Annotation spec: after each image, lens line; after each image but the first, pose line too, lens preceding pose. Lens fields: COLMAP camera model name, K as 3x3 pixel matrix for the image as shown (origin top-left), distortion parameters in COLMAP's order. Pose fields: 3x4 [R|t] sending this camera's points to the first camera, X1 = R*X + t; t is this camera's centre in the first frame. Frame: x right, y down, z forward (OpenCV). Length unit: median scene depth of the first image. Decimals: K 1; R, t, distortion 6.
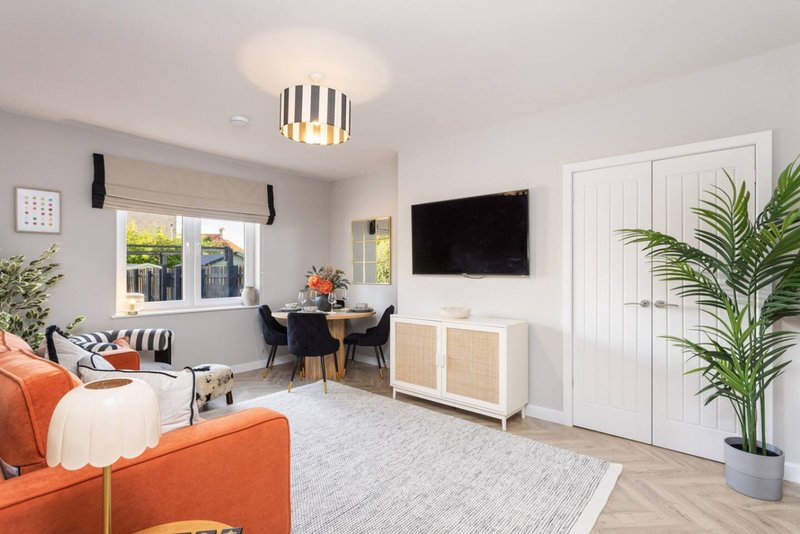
lens RADIAL K [[378.1, 0, 402.7], [0, 378.1, 269.0], [0, 0, 1]] dist [-0.015725, 0.004047]
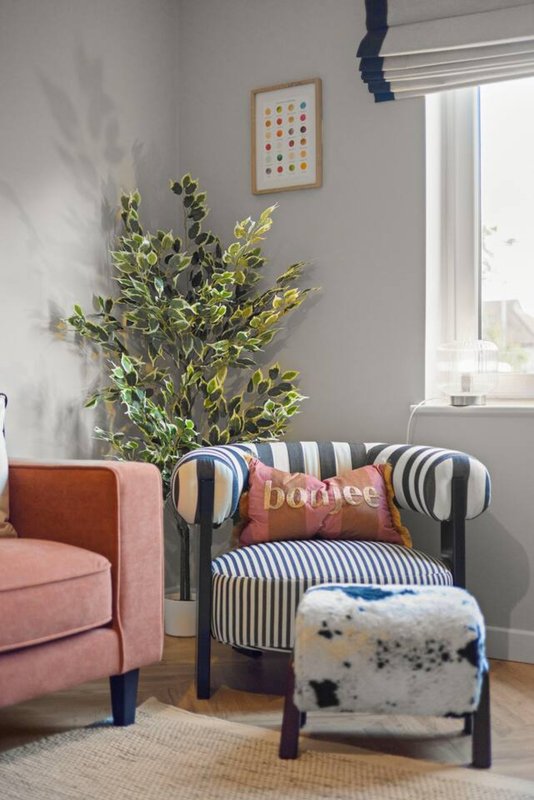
lens RADIAL K [[1132.3, 0, 274.3], [0, 1132.3, 381.9], [0, 0, 1]] dist [-0.032038, 0.000000]
pose [[0.106803, 0.001128, -0.994280, 0.236863], [0.005453, 0.999984, 0.001720, 0.098043], [0.994265, -0.005606, 0.106795, 0.734911]]
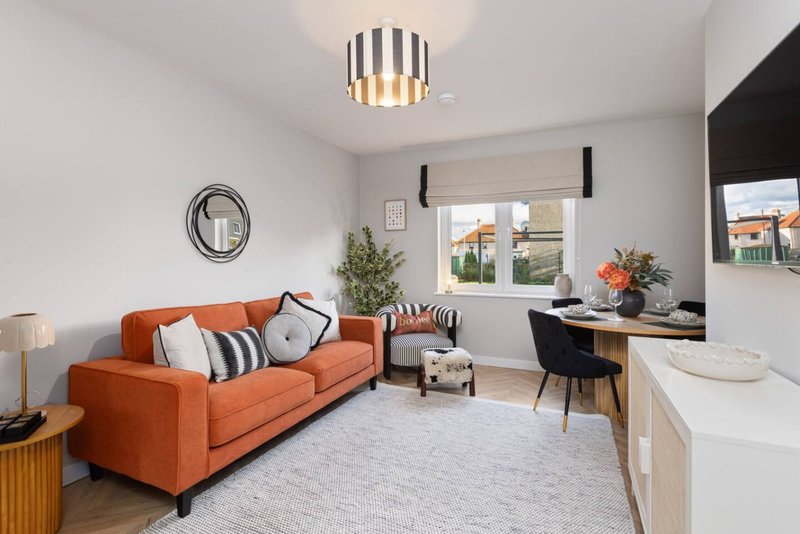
lens RADIAL K [[378.1, 0, 400.6], [0, 378.1, 254.2], [0, 0, 1]] dist [-0.015725, 0.004047]
pose [[0.285453, -0.006879, -0.958368, 0.379457], [0.008519, 0.999953, -0.004640, 0.002323], [0.958355, -0.006839, 0.285498, 0.517297]]
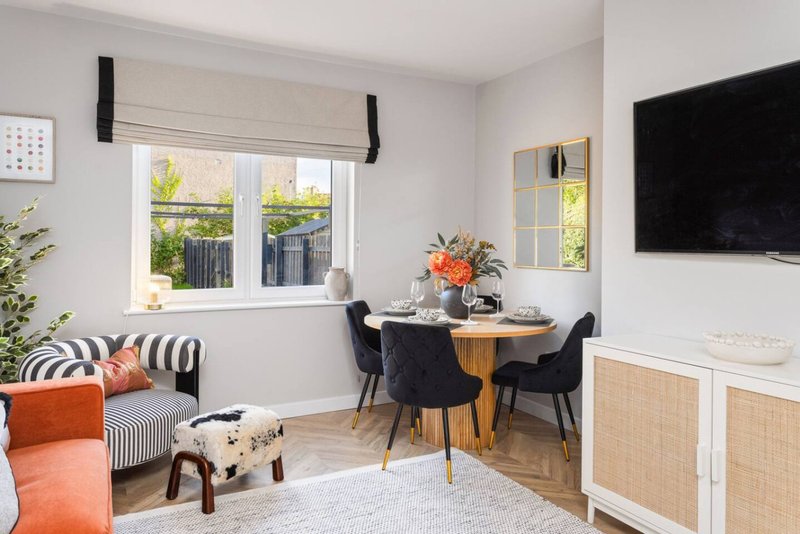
lens RADIAL K [[555.9, 0, 403.9], [0, 555.9, 240.3], [0, 0, 1]] dist [-0.015391, 0.010194]
pose [[0.934578, 0.007099, -0.355686, 0.002450], [-0.007536, 0.999972, 0.000157, 0.001792], [0.355677, 0.002534, 0.934605, 0.279339]]
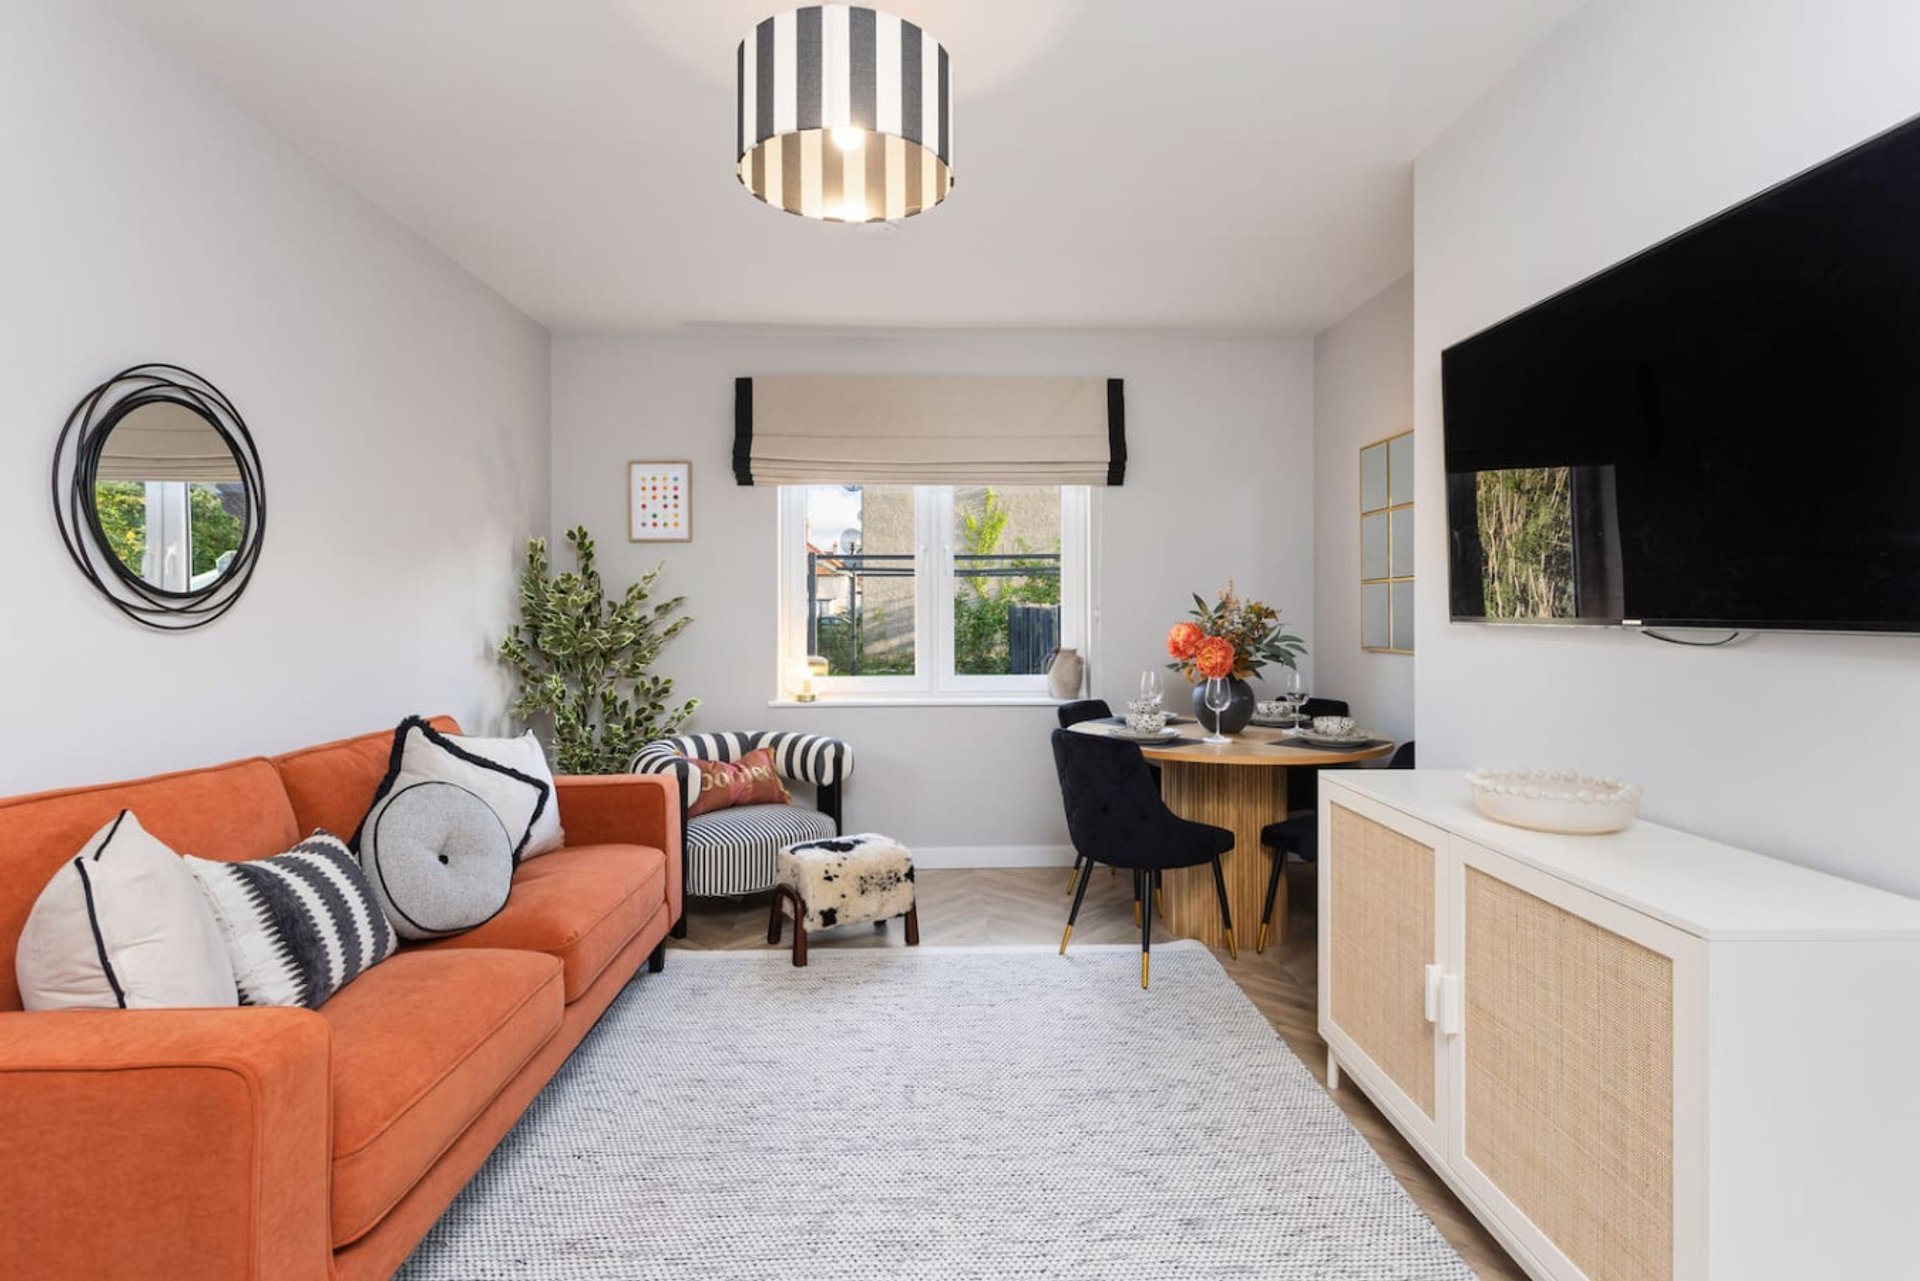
lens RADIAL K [[907.5, 0, 960.6], [0, 907.5, 603.2], [0, 0, 1]] dist [-0.015725, 0.004047]
pose [[0.679795, -0.006909, -0.733370, 0.260164], [0.006134, 0.999974, -0.003735, 0.001786], [0.733376, -0.001959, 0.679820, 0.361578]]
